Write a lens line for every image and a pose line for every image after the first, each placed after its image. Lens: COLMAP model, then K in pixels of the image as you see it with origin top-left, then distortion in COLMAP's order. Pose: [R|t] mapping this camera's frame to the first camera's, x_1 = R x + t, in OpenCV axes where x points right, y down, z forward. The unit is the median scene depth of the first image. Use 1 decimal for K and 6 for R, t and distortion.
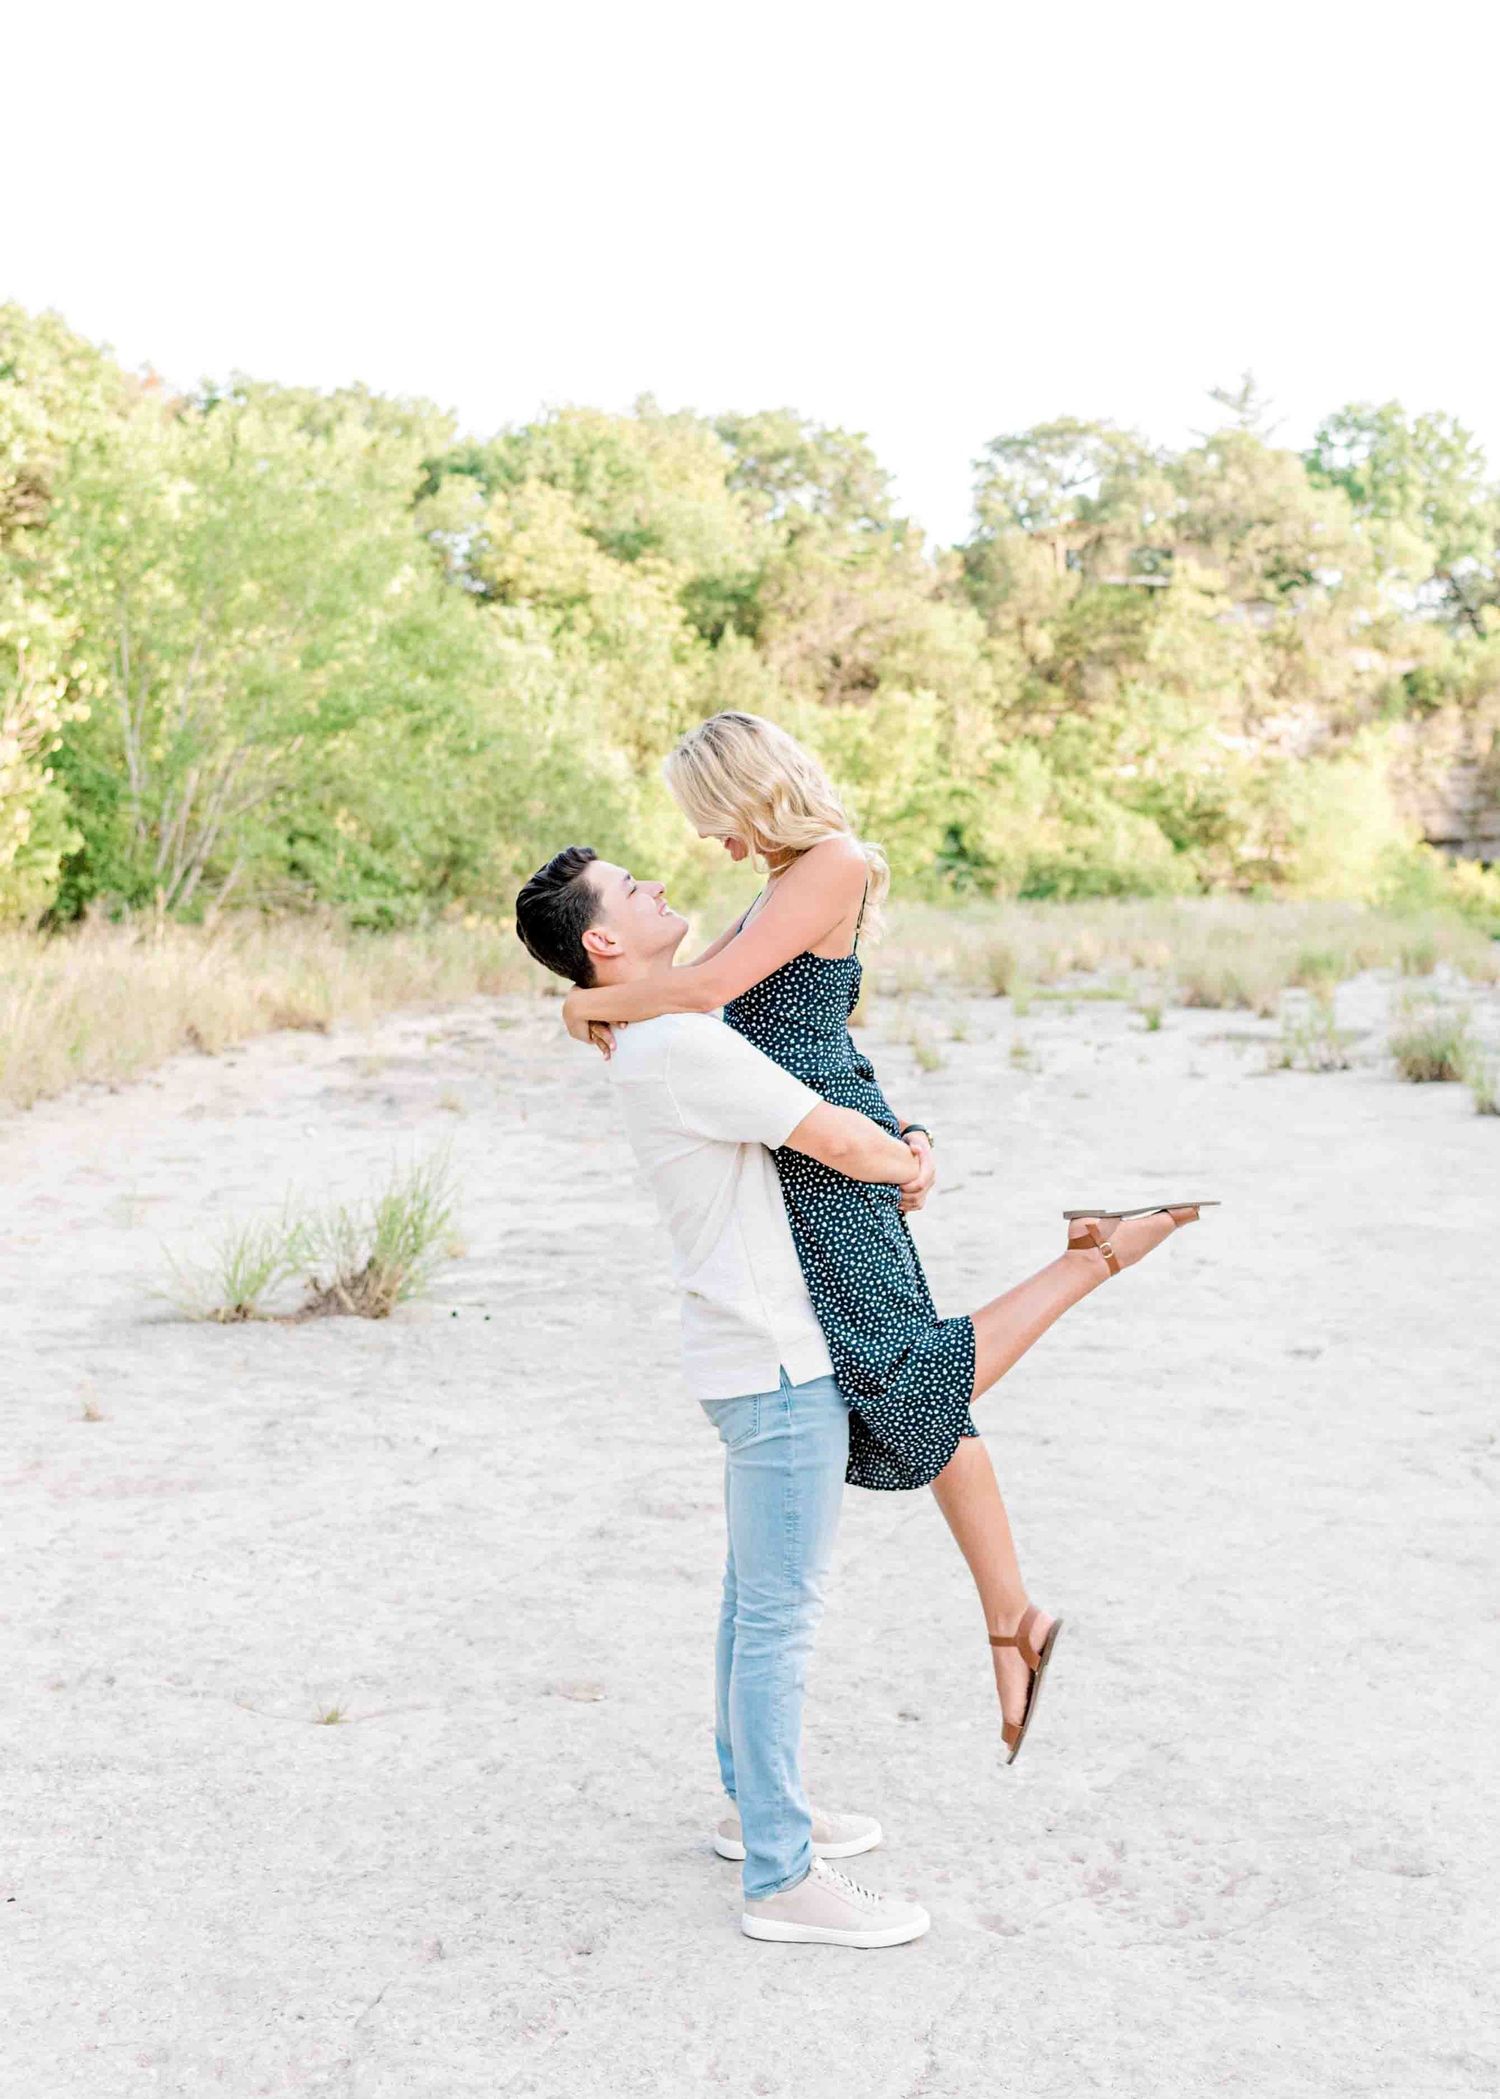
lens RADIAL K [[2595.2, 0, 741.4], [0, 2595.2, 773.3], [0, 0, 1]] dist [-0.002430, -0.001852]
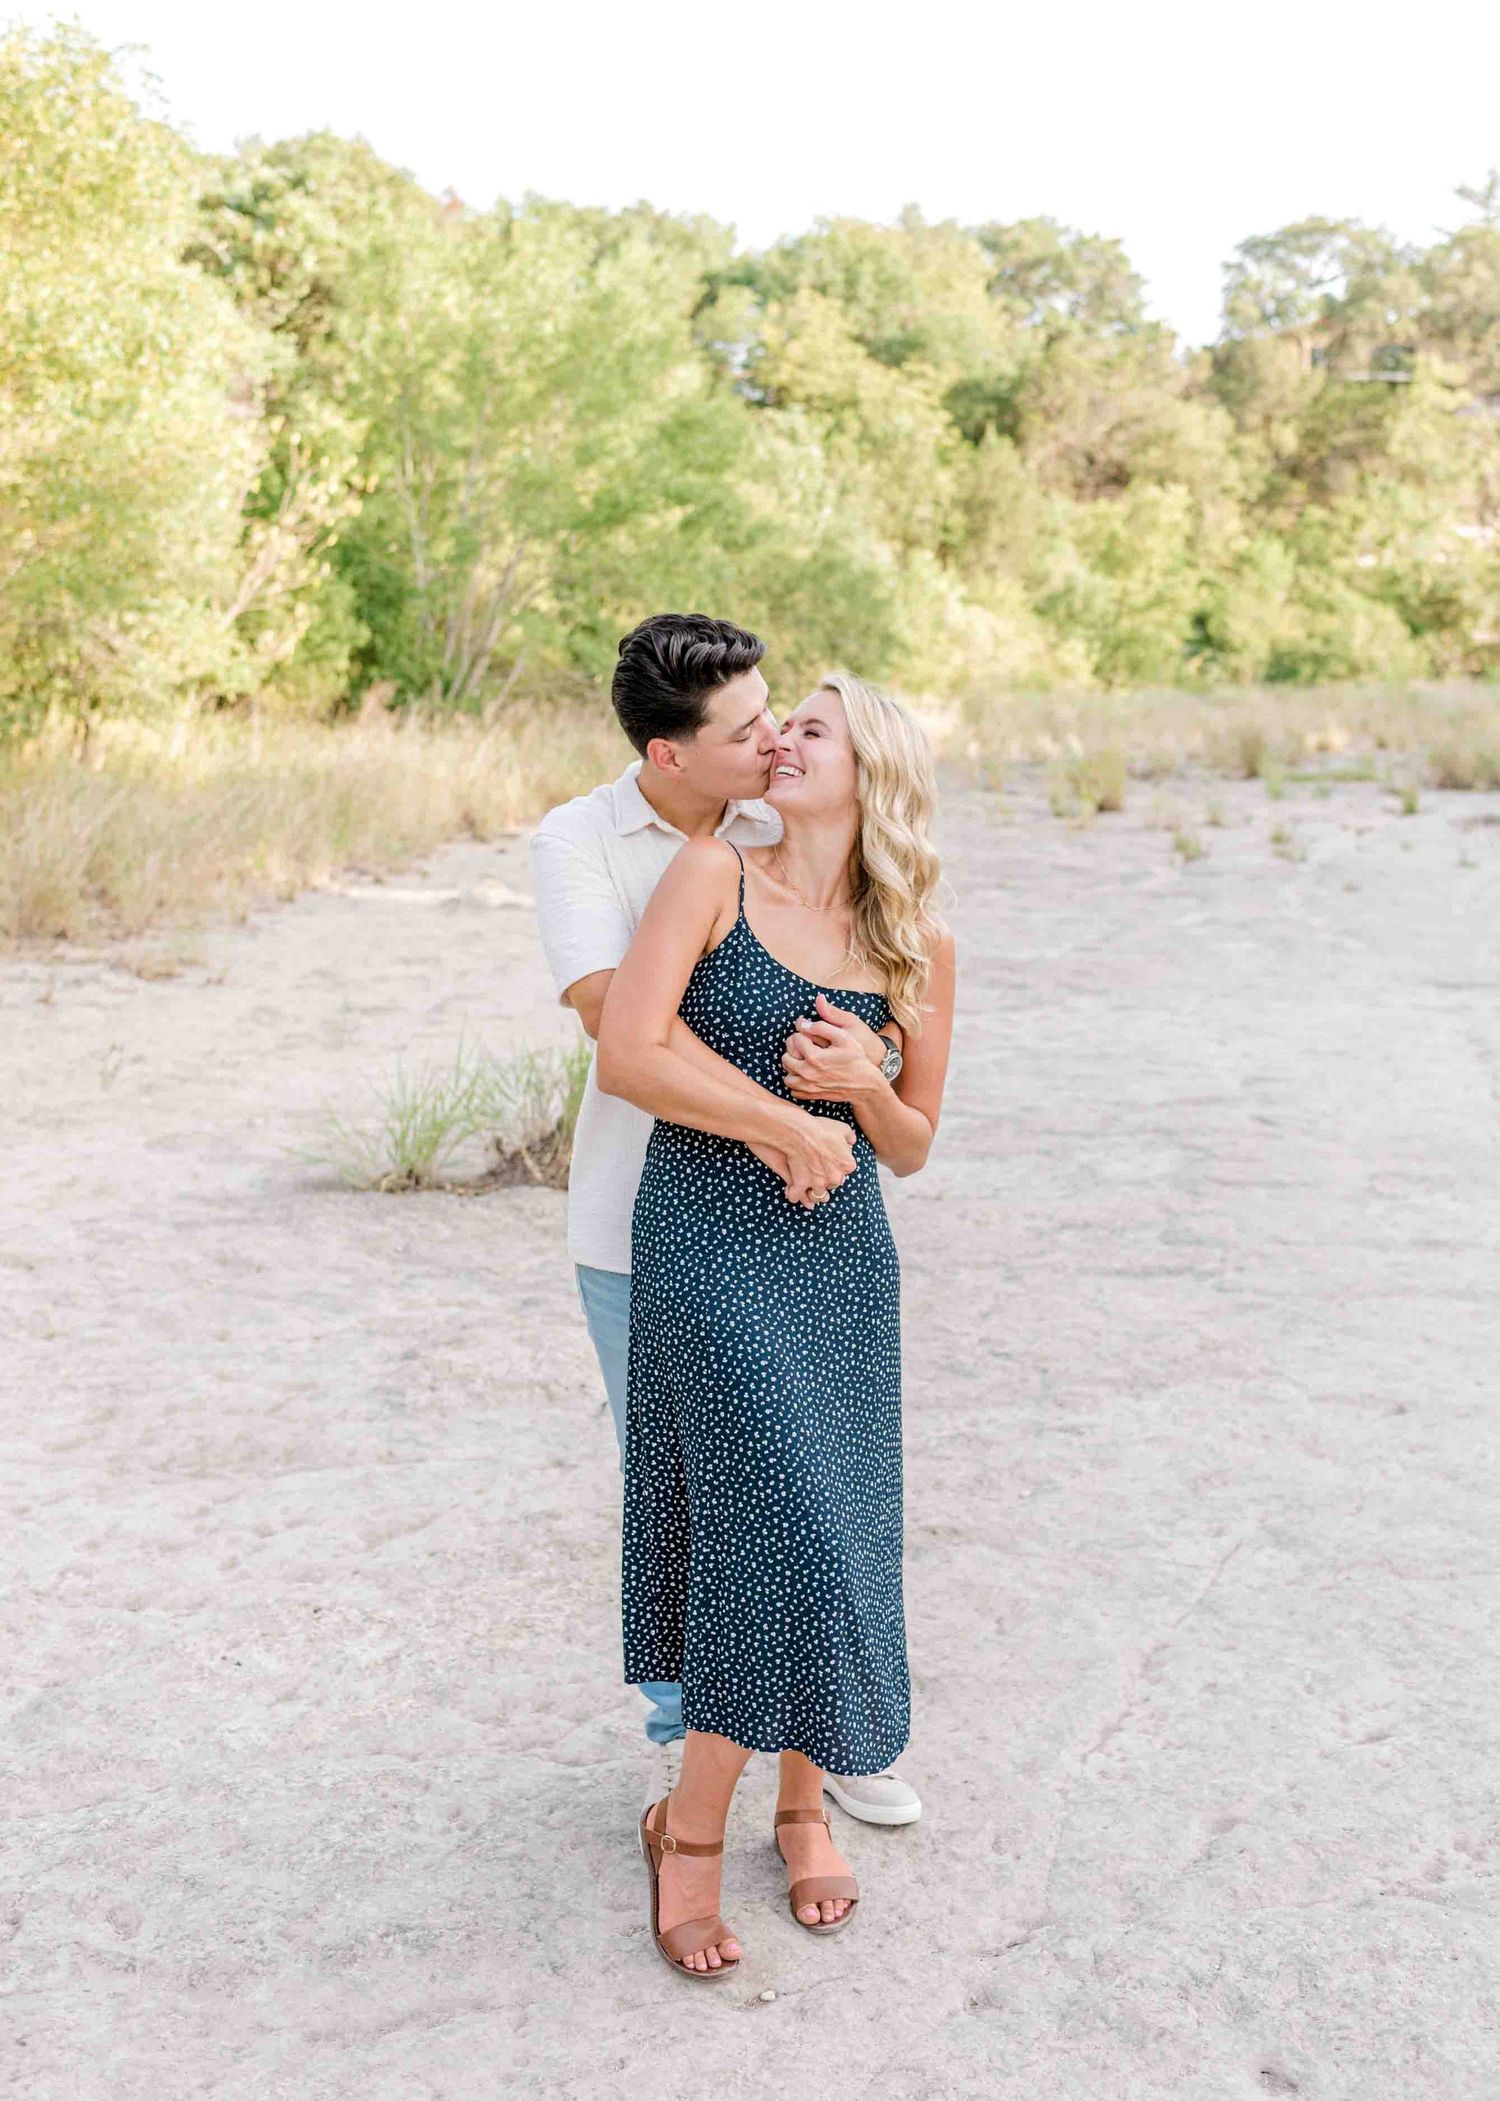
lens RADIAL K [[2775.2, 0, 782.6], [0, 2775.2, 988.6], [0, 0, 1]] dist [0.001935, 0.024123]
pose [[0.996981, 0.001293, -0.077638, -0.000920], [0.010813, 0.987808, 0.155302, -0.006804], [0.076892, -0.155672, 0.984812, -0.162010]]
